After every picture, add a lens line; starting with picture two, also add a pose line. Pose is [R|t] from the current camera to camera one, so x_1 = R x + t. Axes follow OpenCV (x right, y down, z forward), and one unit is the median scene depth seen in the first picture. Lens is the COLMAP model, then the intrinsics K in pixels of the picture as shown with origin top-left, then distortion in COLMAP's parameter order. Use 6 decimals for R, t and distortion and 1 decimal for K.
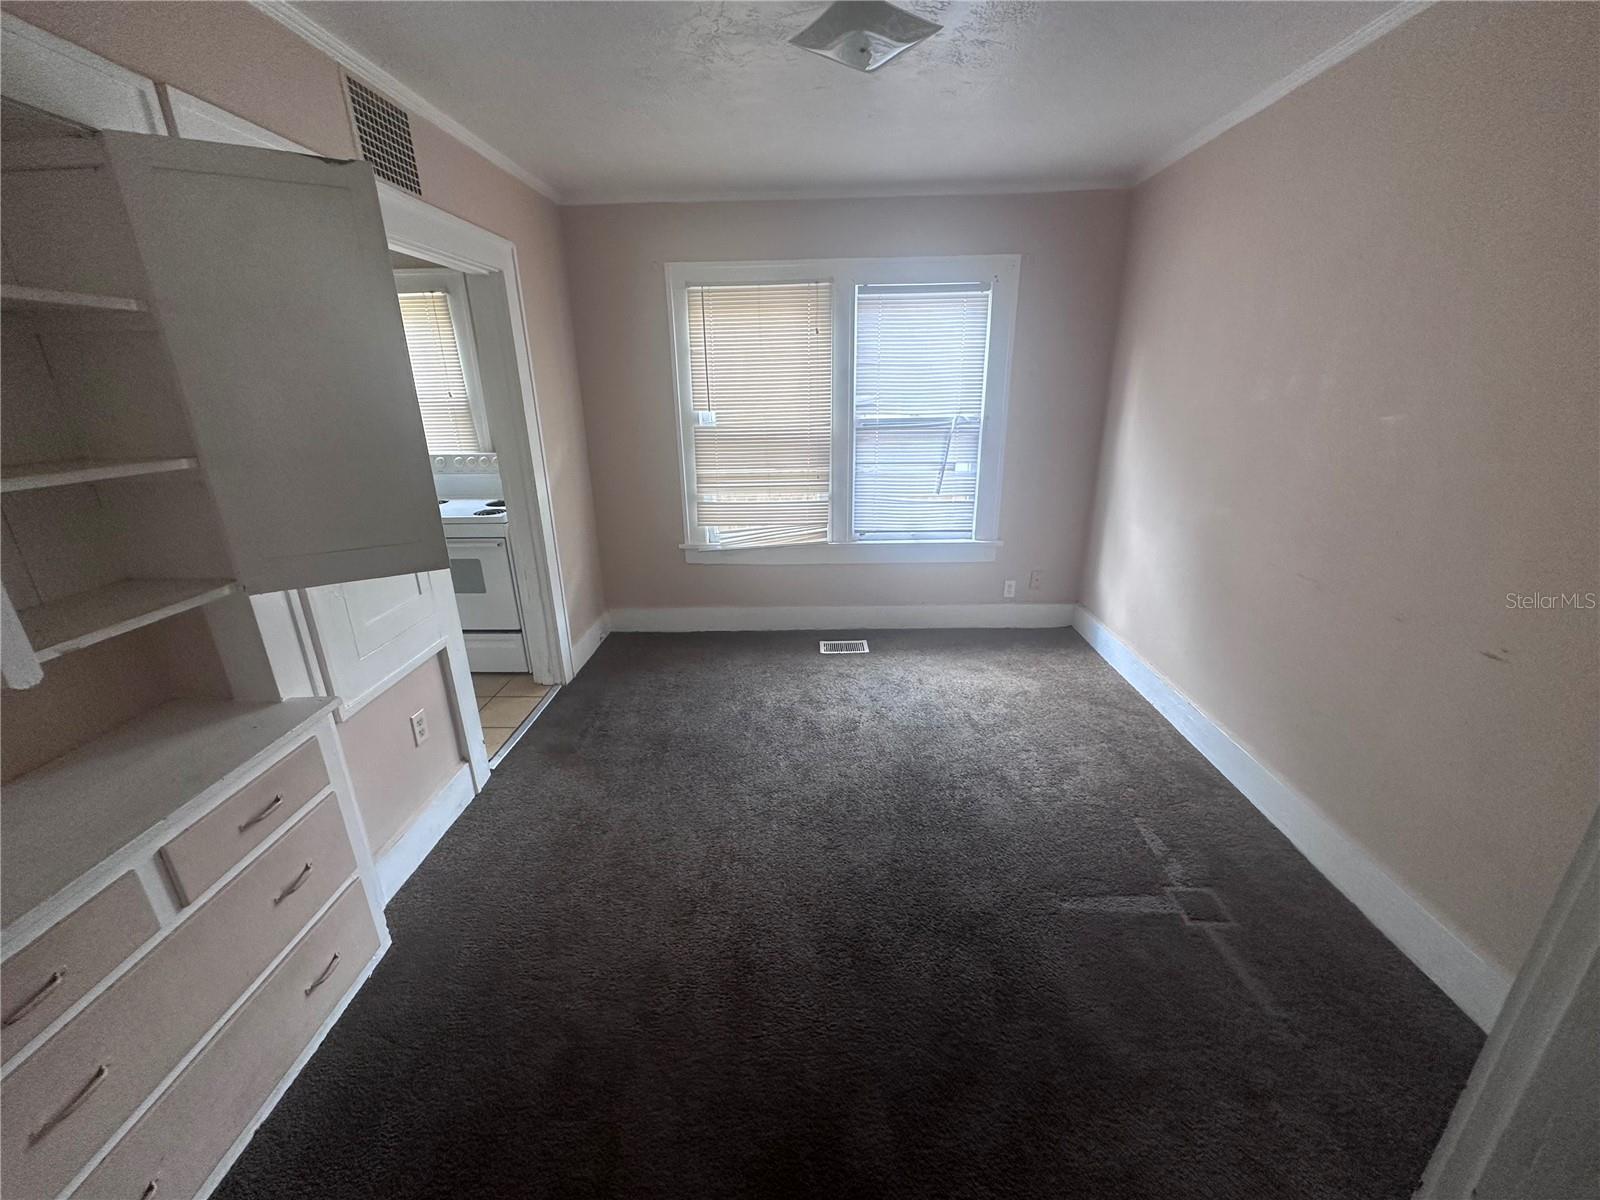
lens RADIAL K [[640.2, 0, 797.7], [0, 640.2, 602.5], [0, 0, 1]] dist [0.000407, -0.000024]
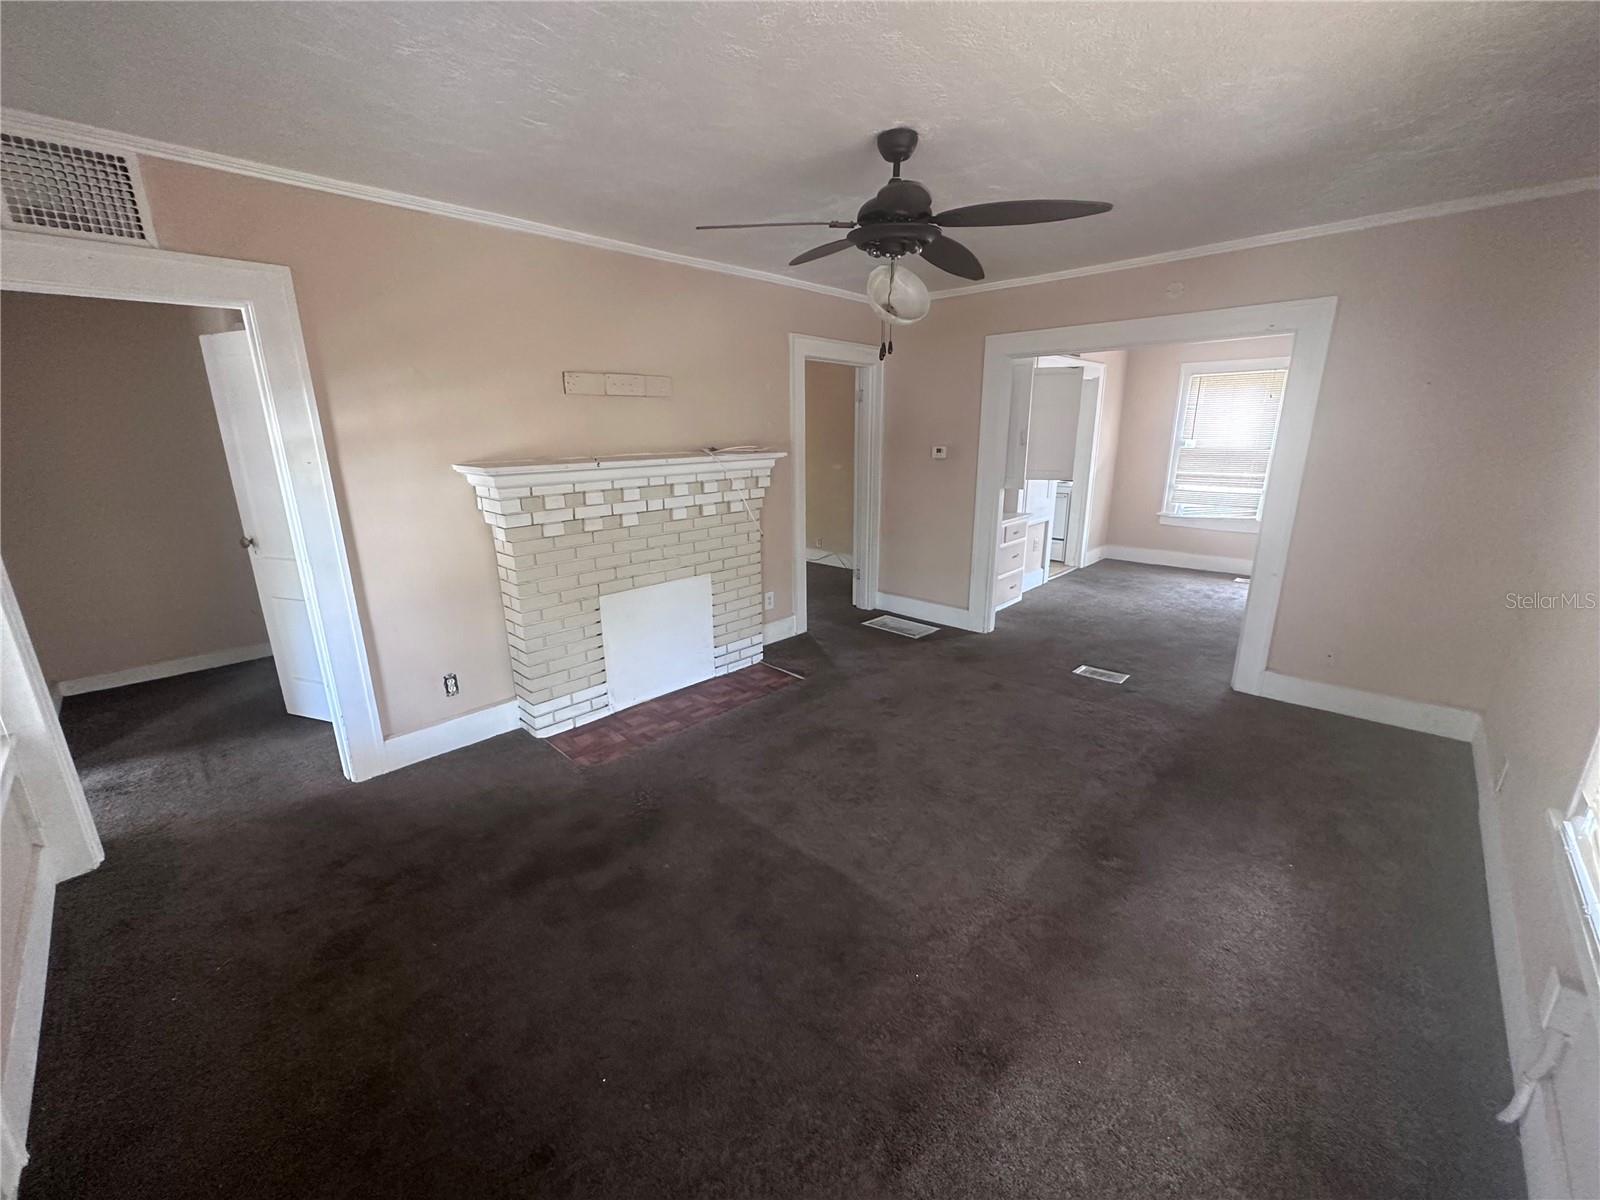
lens RADIAL K [[640.2, 0, 795.9], [0, 640.2, 598.6], [0, 0, 1]] dist [0.000407, -0.000024]
pose [[0.738067, 0.181611, -0.649827, 0.300216], [-0.225312, 0.974150, 0.016343, 0.372079], [0.635997, 0.134351, 0.759906, -1.061261]]
